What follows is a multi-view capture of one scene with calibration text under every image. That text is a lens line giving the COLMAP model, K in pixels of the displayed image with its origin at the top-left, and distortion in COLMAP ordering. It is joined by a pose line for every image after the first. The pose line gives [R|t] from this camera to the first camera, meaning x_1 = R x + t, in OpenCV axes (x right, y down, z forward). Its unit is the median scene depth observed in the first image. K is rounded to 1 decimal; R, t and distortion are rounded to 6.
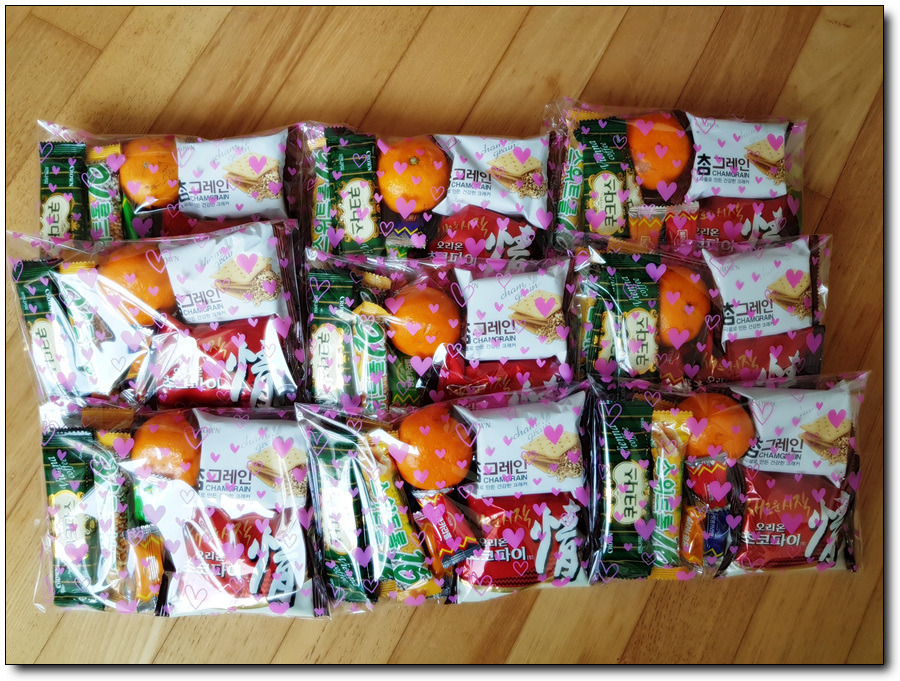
lens RADIAL K [[755.0, 0, 450.7], [0, 755.0, 340.2], [0, 0, 1]] dist [-0.052847, -0.005880]
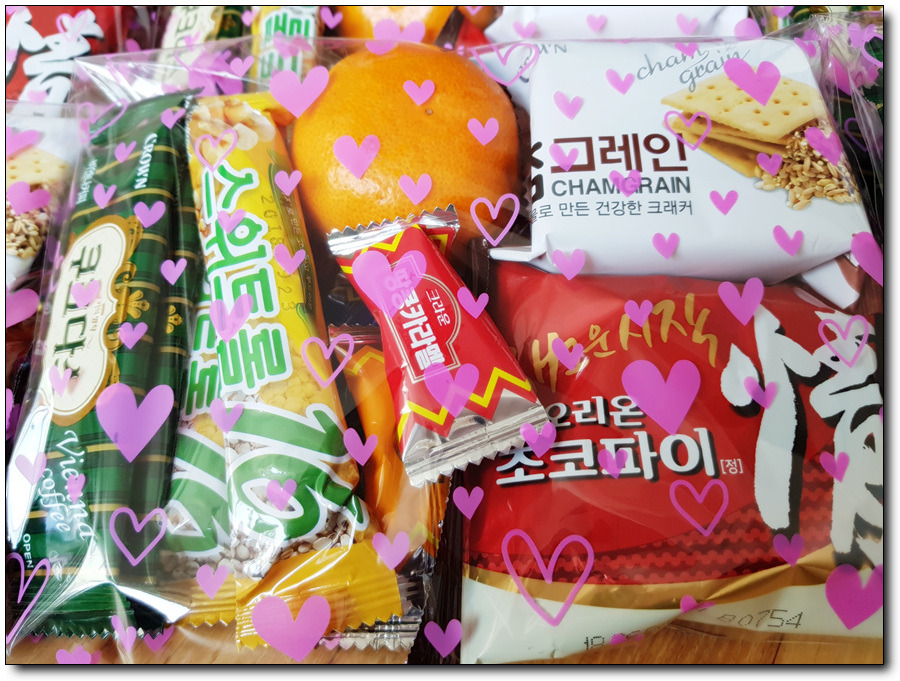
lens RADIAL K [[755.0, 0, 448.7], [0, 755.0, 340.8], [0, 0, 1]] dist [-0.052847, -0.005880]
pose [[0.995017, 0.001177, -0.099703, 0.031375], [-0.053212, 0.851902, -0.520991, 0.398990], [0.084323, 0.523700, 0.847719, 0.743844]]
